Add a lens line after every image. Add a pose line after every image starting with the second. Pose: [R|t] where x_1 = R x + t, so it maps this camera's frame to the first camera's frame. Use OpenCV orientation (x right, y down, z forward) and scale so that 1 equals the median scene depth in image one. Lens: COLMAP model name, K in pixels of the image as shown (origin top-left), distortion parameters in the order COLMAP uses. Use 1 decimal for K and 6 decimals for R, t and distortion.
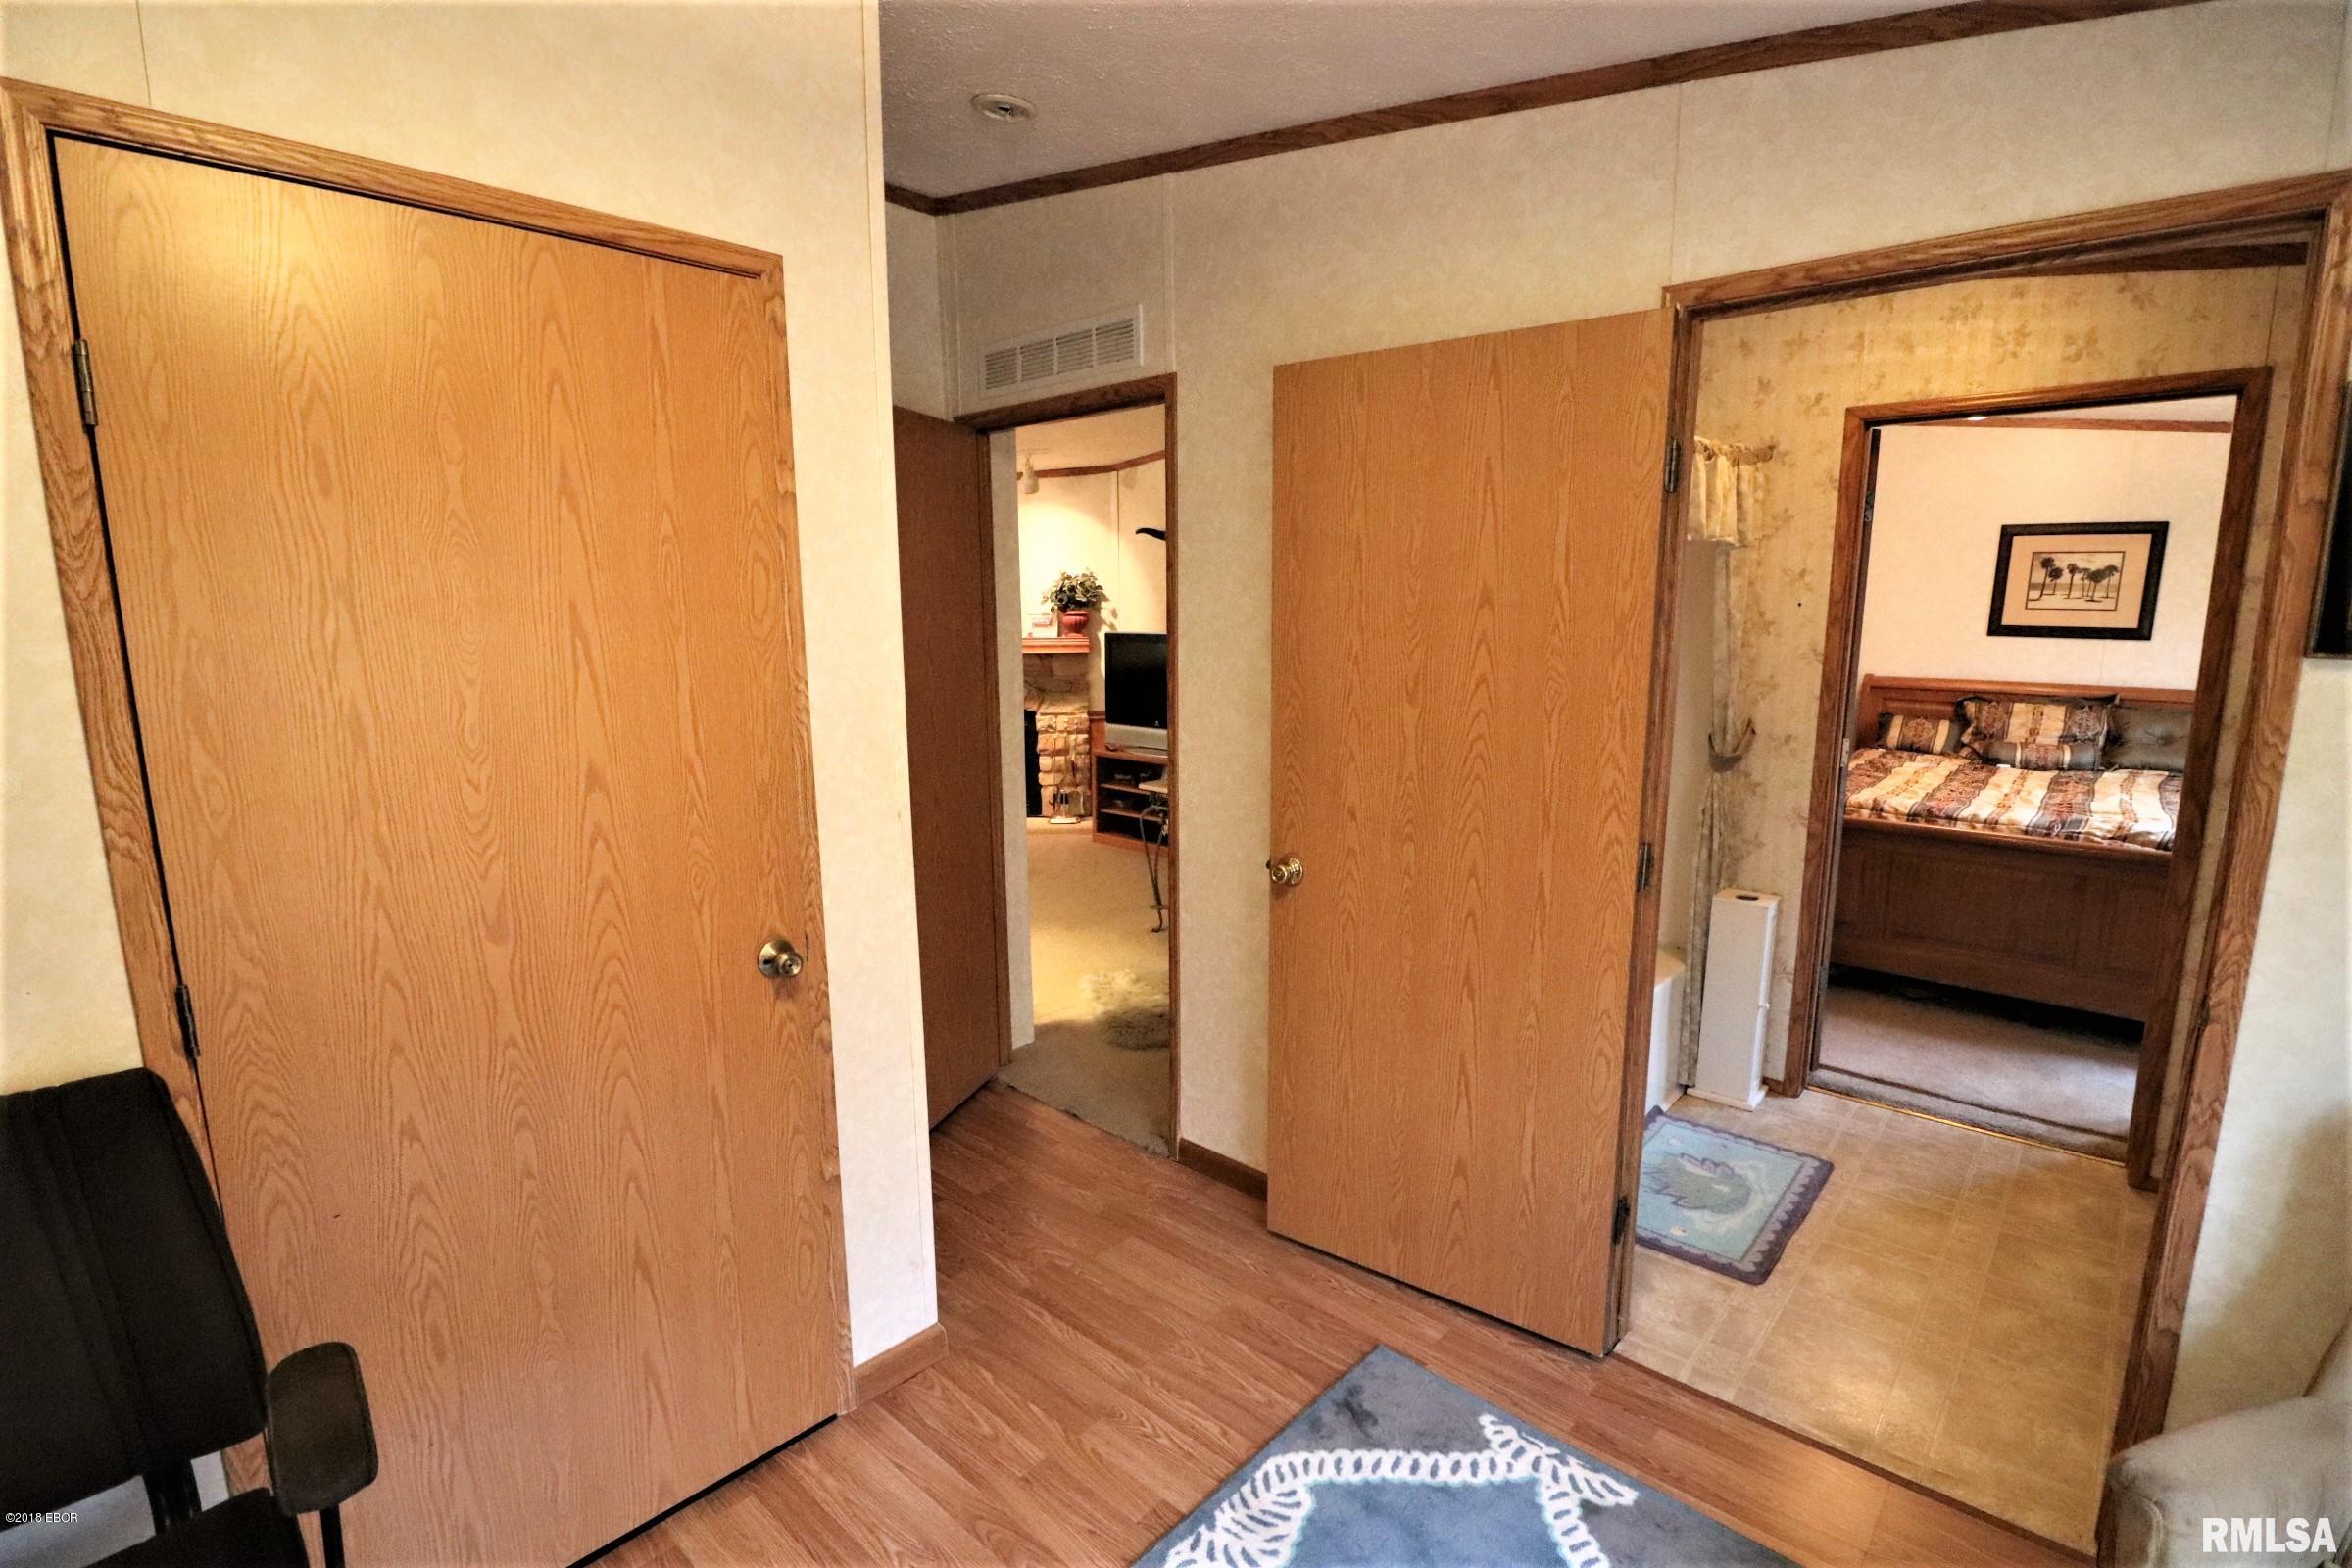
lens RADIAL K [[1091.1, 0, 1197.4], [0, 1091.1, 804.5], [0, 0, 1]] dist [-0.004396, -0.010206]
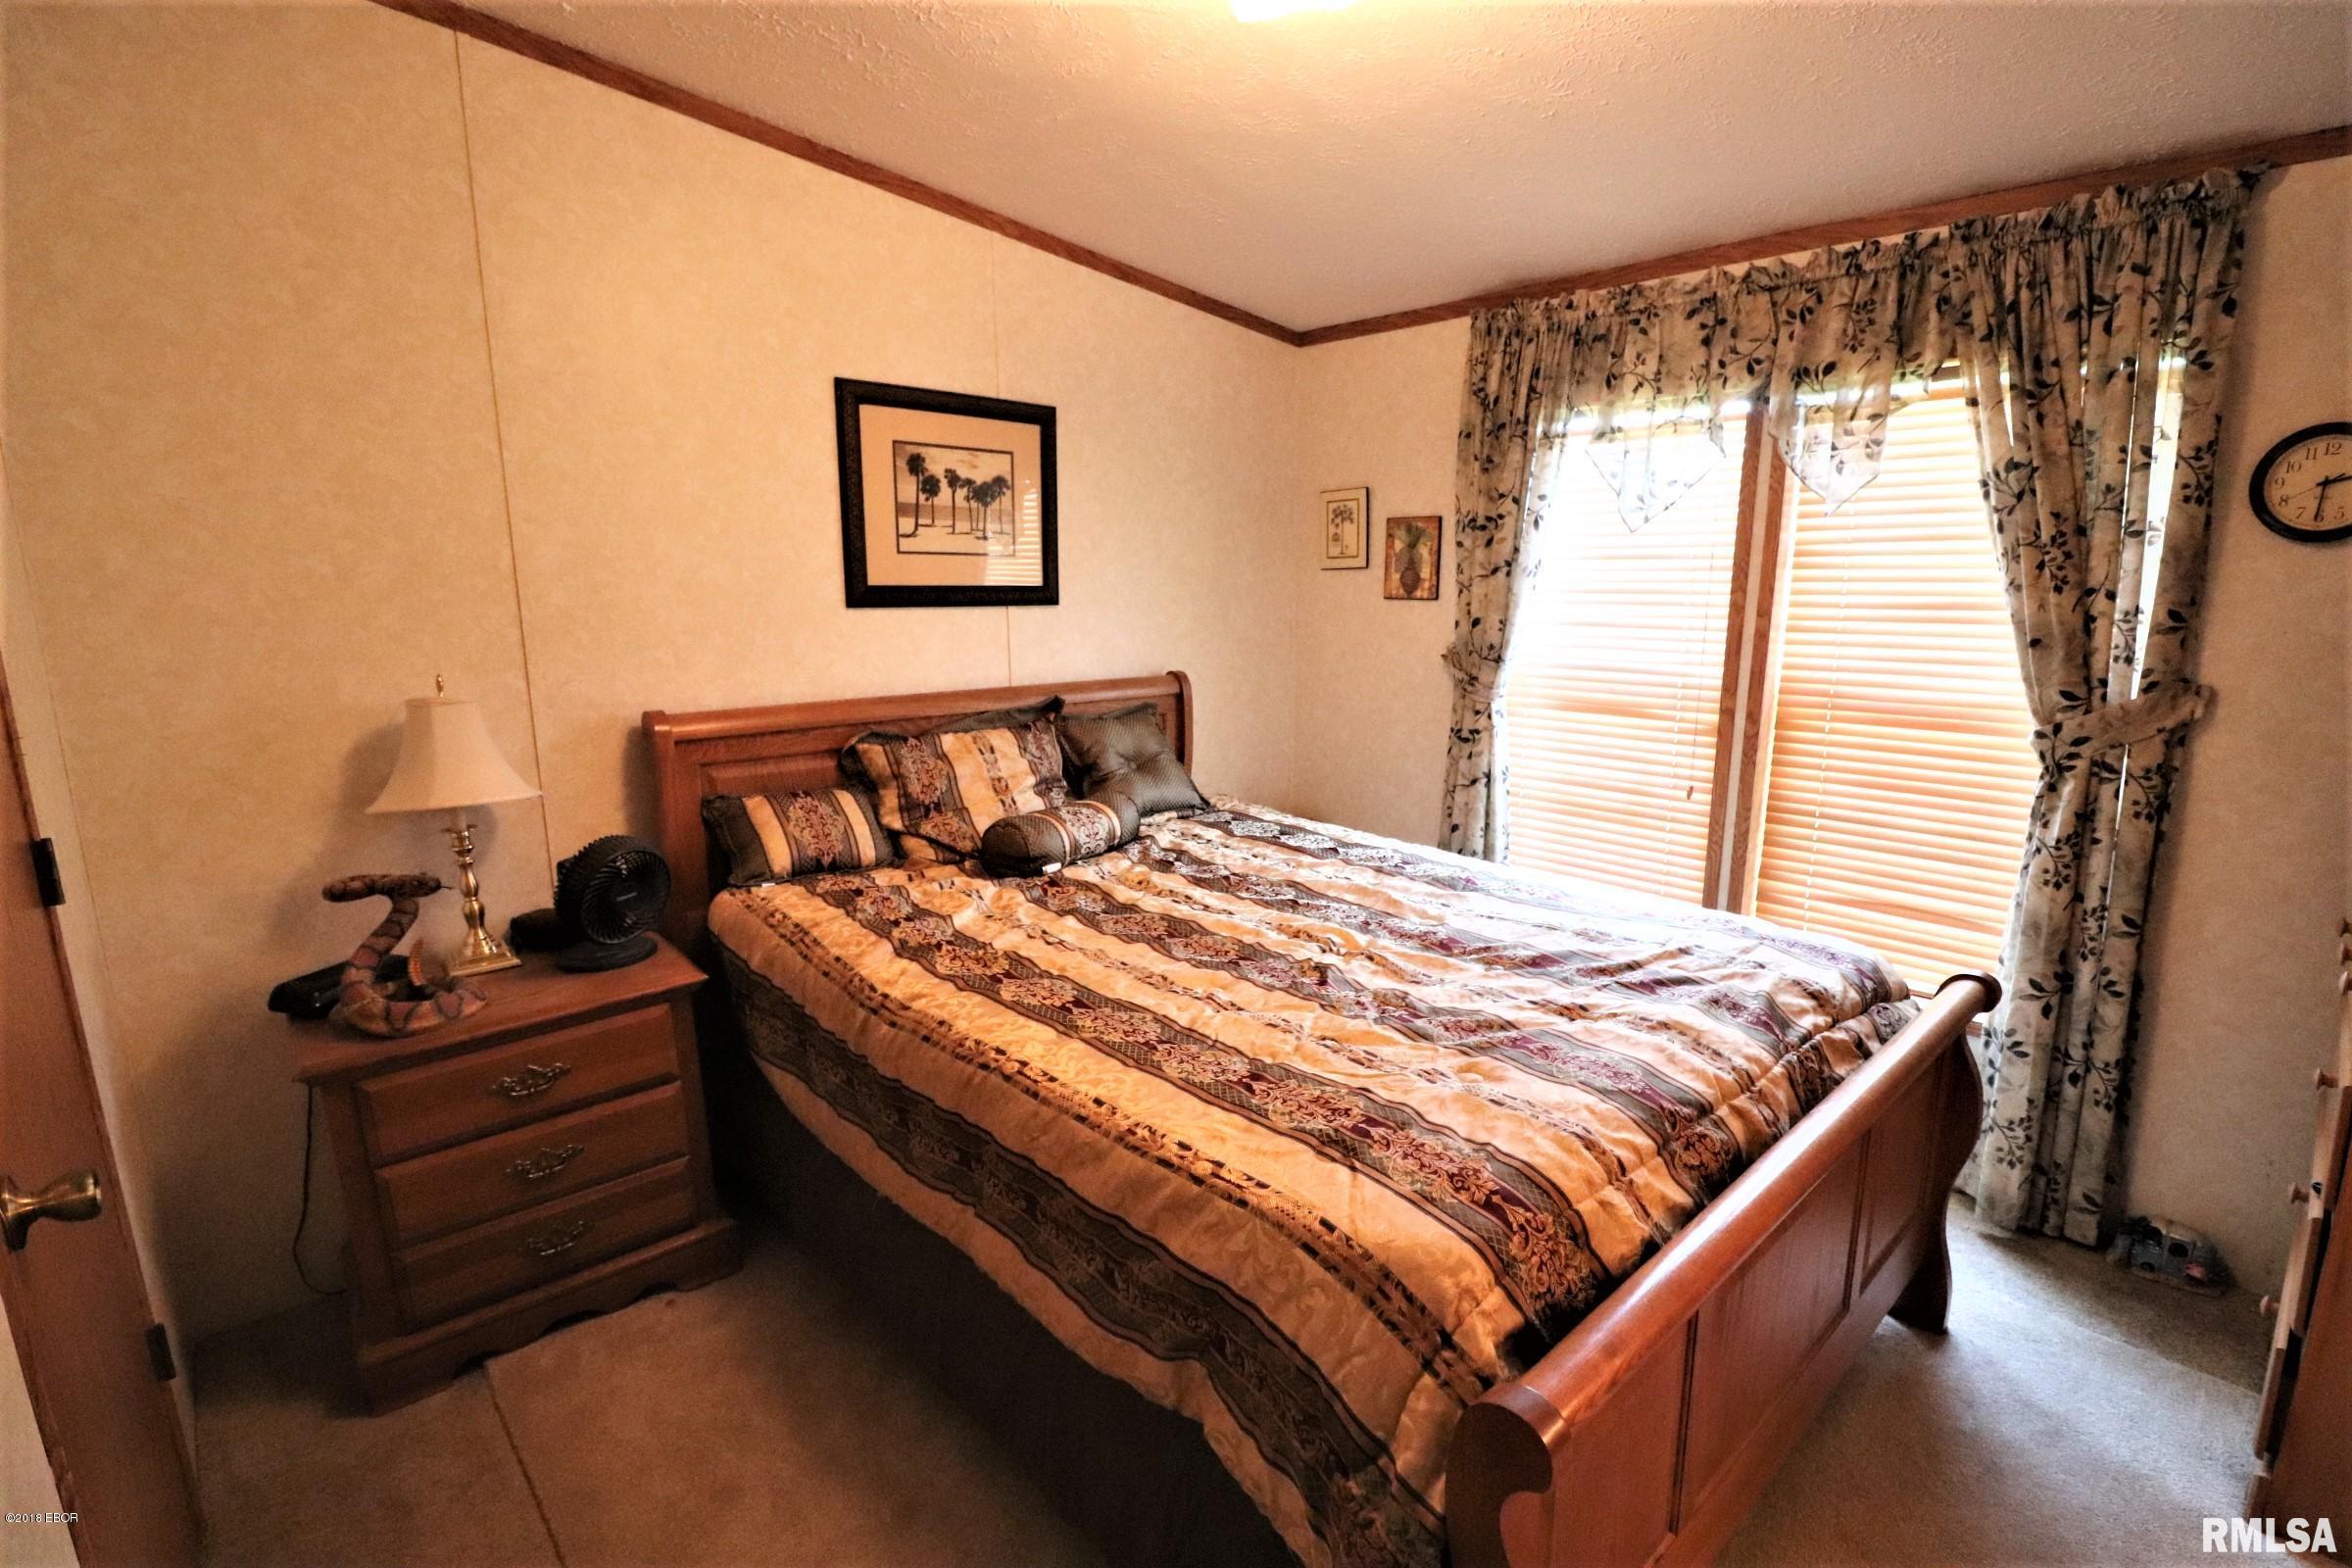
lens RADIAL K [[1091.1, 0, 1139.1], [0, 1091.1, 814.1], [0, 0, 1]] dist [-0.004396, -0.010206]
pose [[0.124358, -0.215948, 0.968453, 0.260855], [0.179725, 0.964788, 0.192052, -0.146663], [-0.975825, 0.150172, 0.158790, 0.865903]]
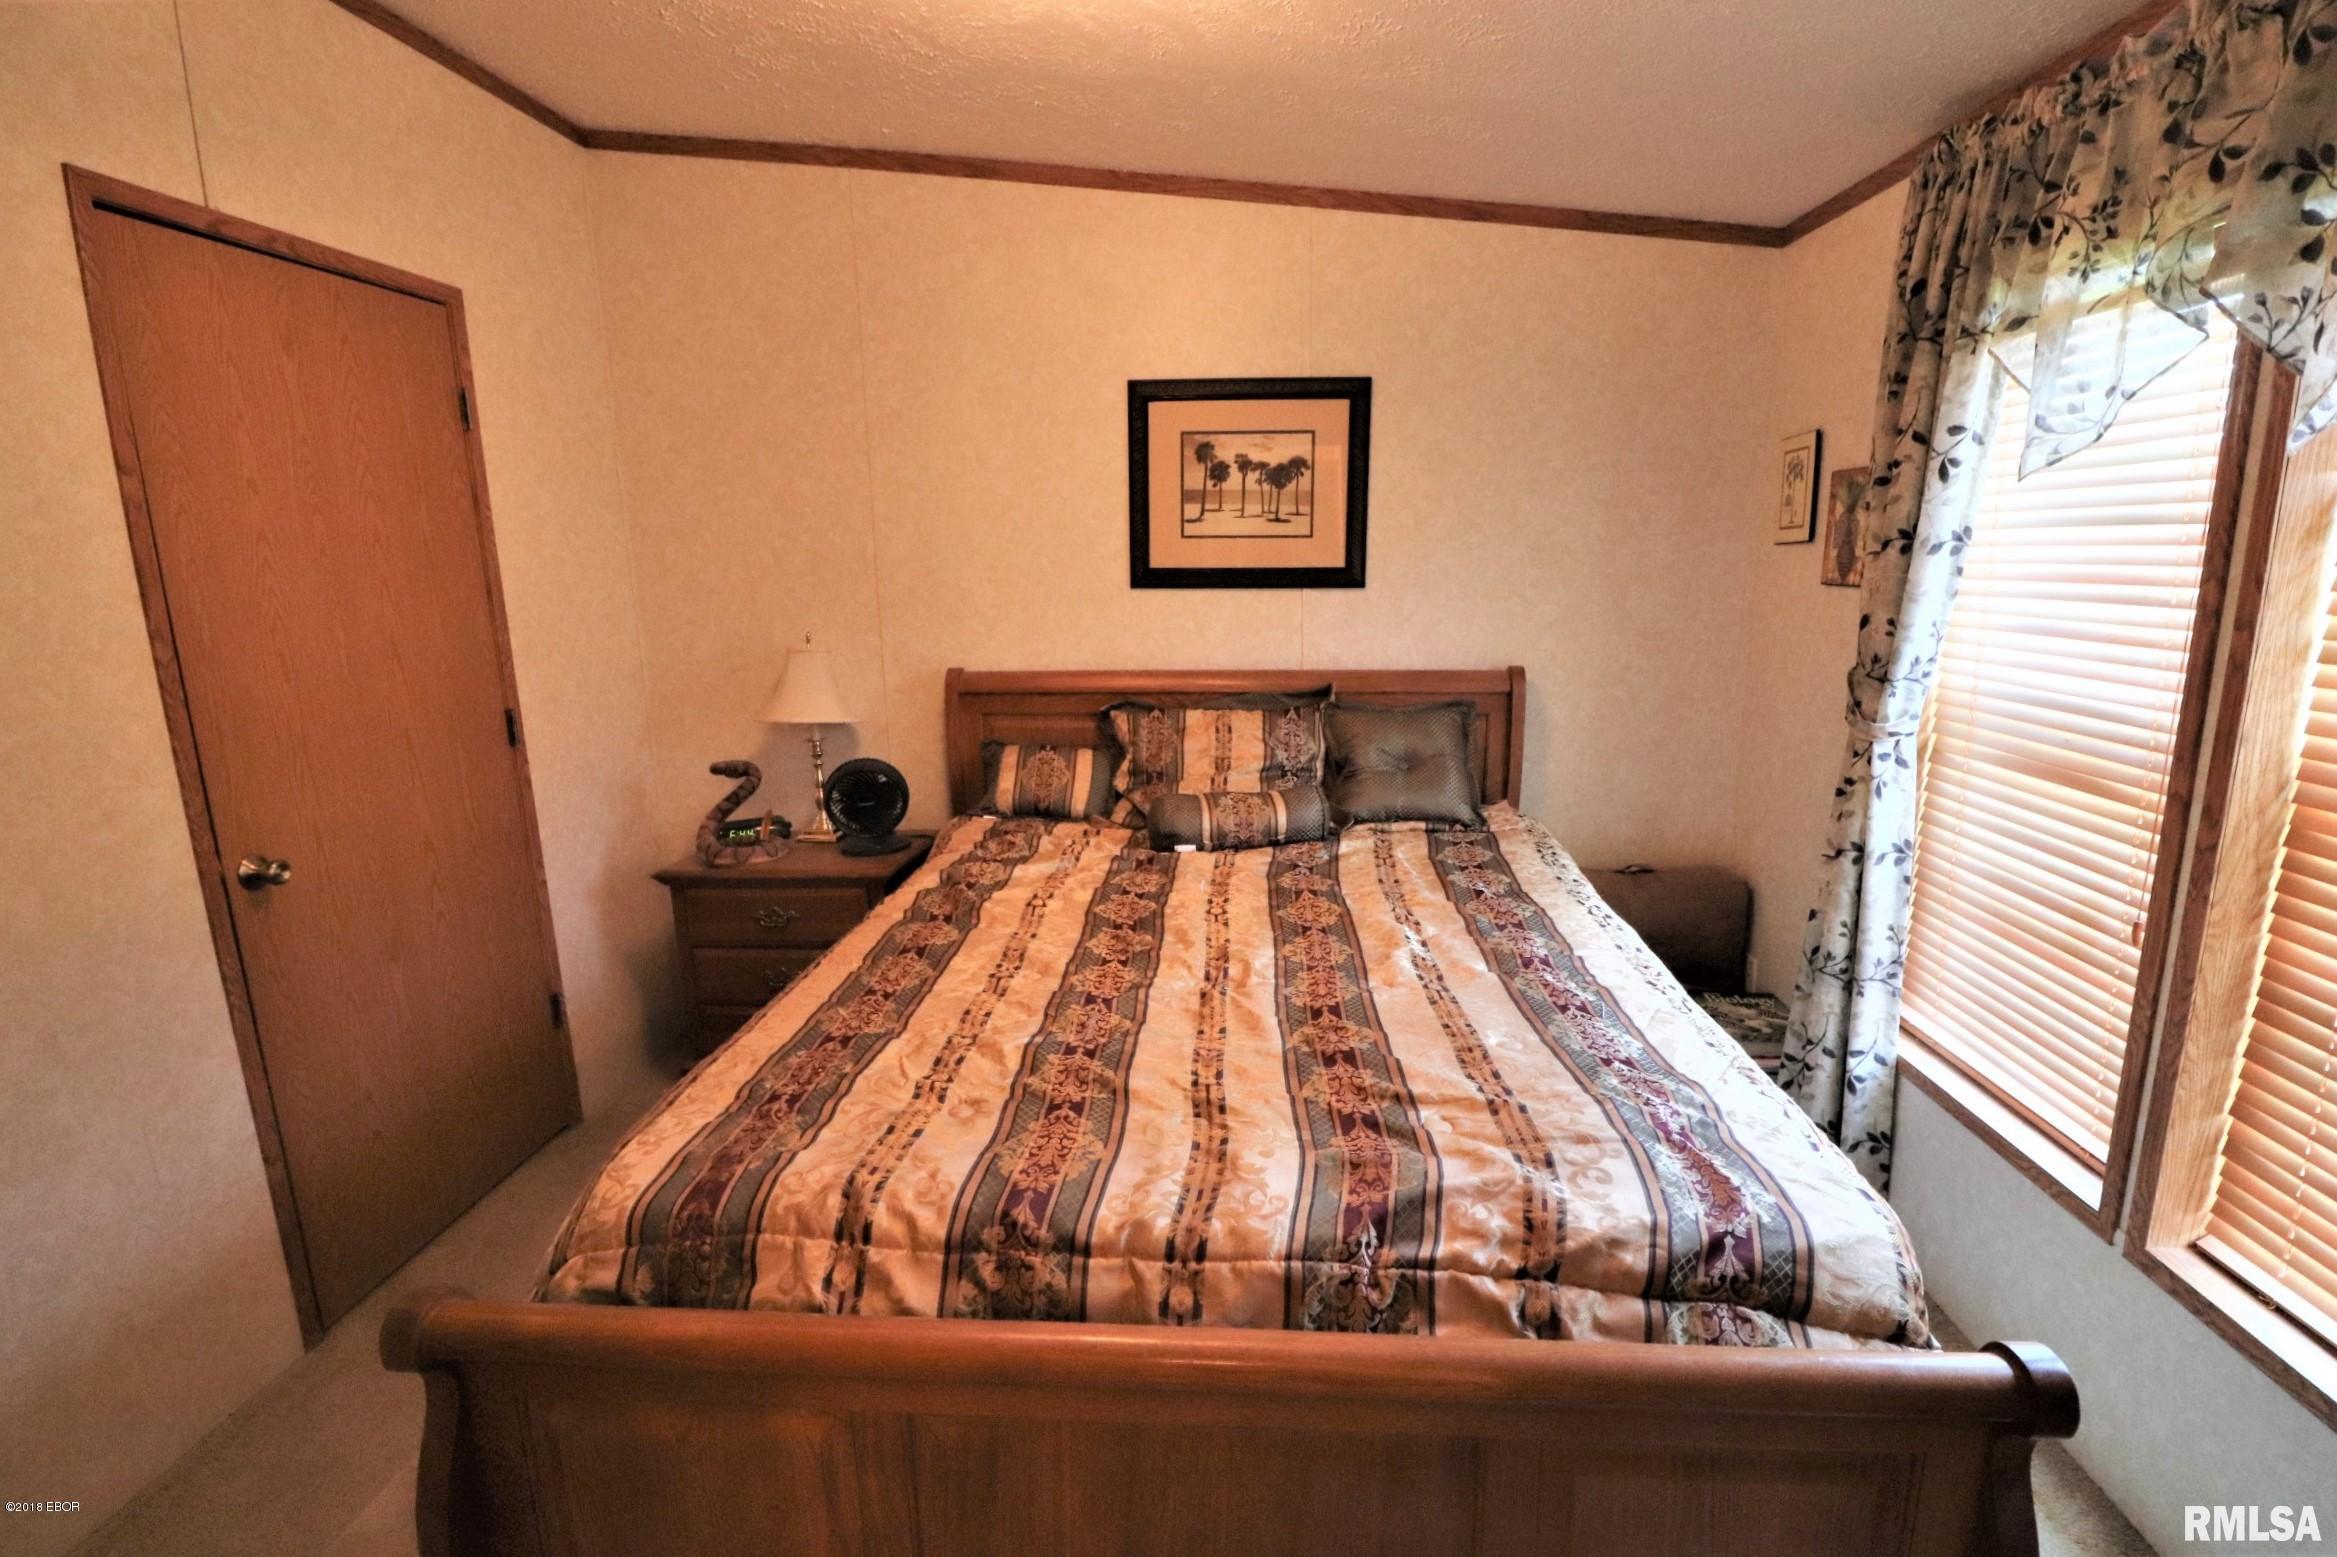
lens RADIAL K [[1084.2, 0, 1178.1], [0, 1084.2, 811.0], [0, 0, 1]] dist [-0.004396, -0.010206]
pose [[0.798122, -0.151429, 0.583156, 0.440234], [0.123308, 0.988467, 0.087914, -0.096069], [-0.589743, 0.001741, 0.807589, 0.583274]]
